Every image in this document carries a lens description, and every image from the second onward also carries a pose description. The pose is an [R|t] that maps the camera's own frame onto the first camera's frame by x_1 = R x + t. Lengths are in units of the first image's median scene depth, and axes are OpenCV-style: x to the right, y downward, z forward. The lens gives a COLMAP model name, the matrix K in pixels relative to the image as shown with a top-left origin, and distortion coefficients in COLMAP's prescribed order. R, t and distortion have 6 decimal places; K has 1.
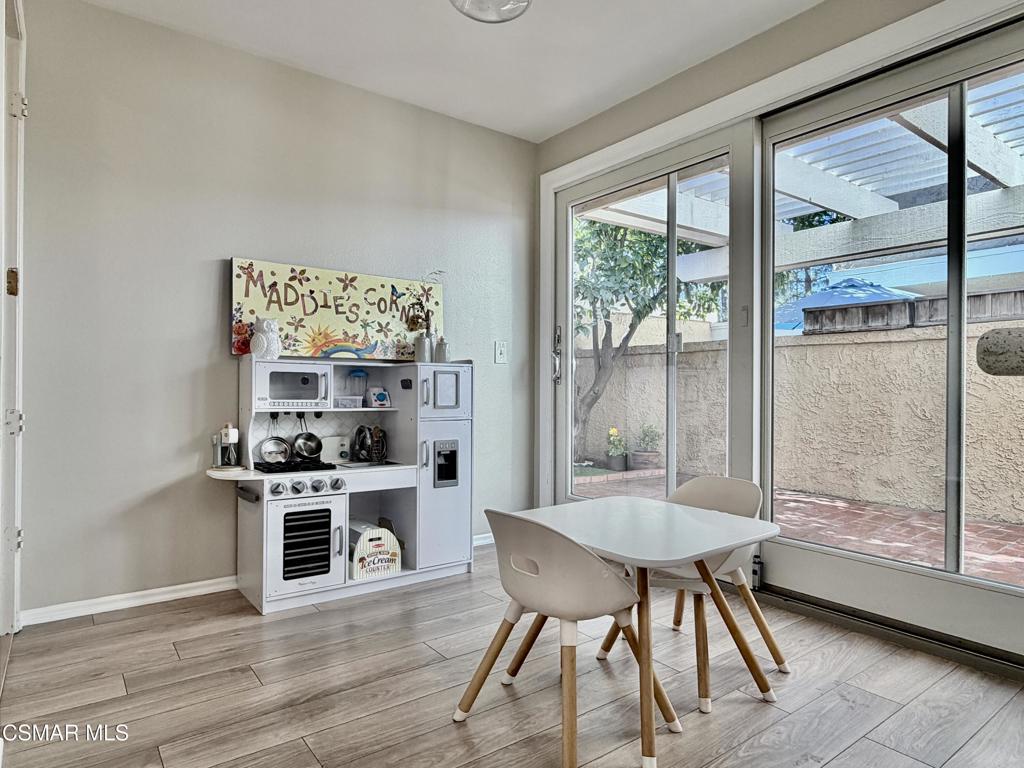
lens RADIAL K [[610.6, 0, 508.9], [0, 610.6, 385.9], [0, 0, 1]] dist [0.009453, -0.007489]
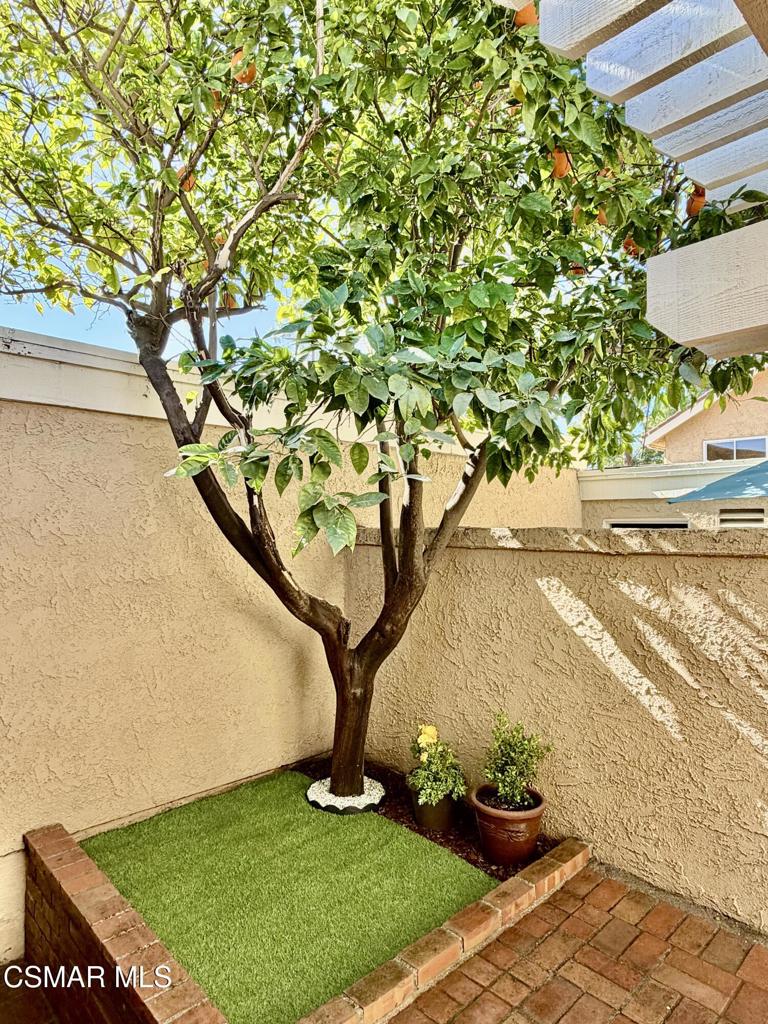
lens RADIAL K [[610.6, 0, 391.0], [0, 610.6, 512.6], [0, 0, 1]] dist [0.009453, -0.007489]
pose [[0.989927, -0.004247, 0.141512, 0.223501], [0.005044, 0.999973, -0.005275, -0.196998], [-0.141486, 0.005935, 0.989923, 1.495687]]
